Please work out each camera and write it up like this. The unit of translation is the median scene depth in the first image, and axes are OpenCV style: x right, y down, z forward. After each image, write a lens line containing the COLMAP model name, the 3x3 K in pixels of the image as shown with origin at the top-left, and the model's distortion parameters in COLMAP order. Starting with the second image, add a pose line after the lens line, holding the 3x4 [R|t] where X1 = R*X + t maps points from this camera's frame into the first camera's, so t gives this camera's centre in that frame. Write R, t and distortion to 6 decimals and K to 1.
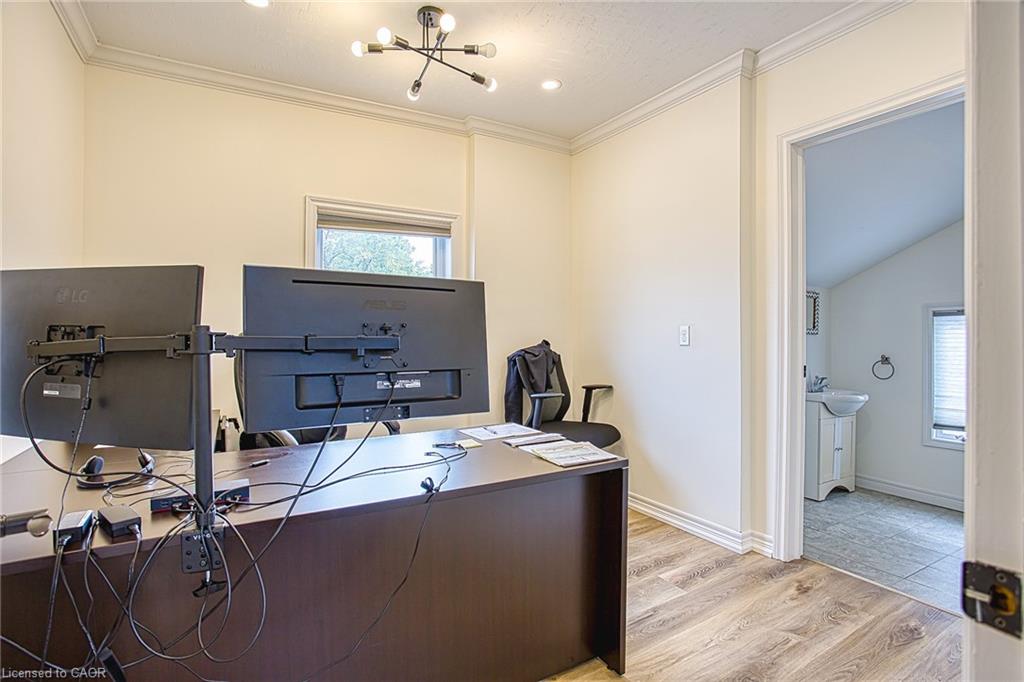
lens RADIAL K [[493.2, 0, 509.4], [0, 493.2, 337.2], [0, 0, 1]] dist [-0.039254, 0.010554]
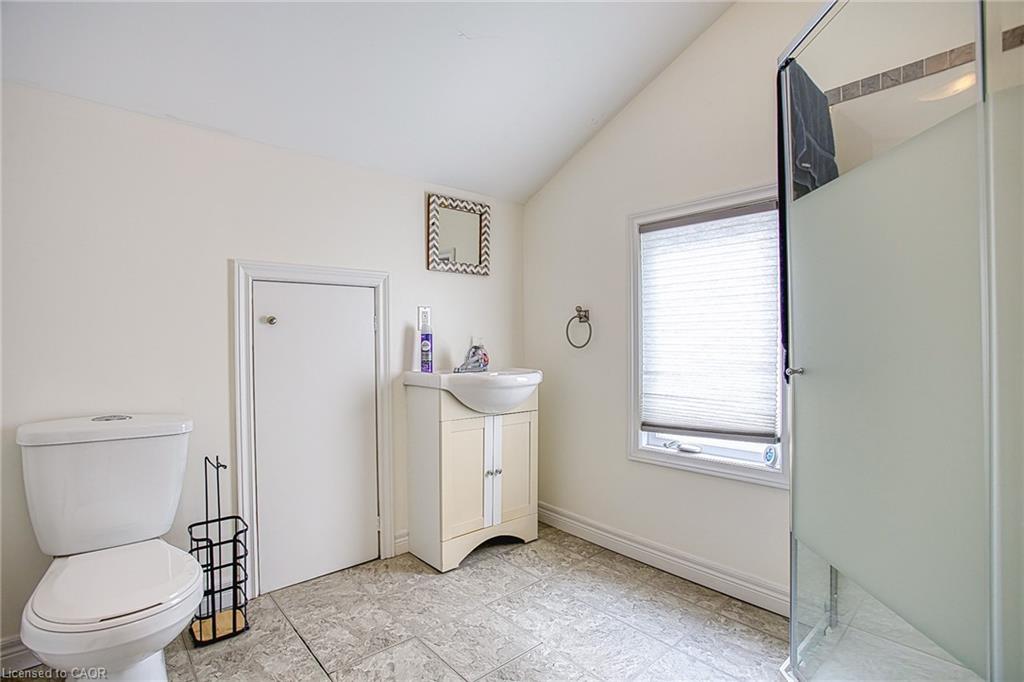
lens RADIAL K [[493.2, 0, 514.7], [0, 493.2, 340.9], [0, 0, 1]] dist [-0.039254, 0.010554]
pose [[0.979536, -0.009000, 0.201066, 0.612646], [0.006265, 0.999879, 0.014238, 0.073693], [-0.201170, -0.012687, 0.979474, 0.455335]]
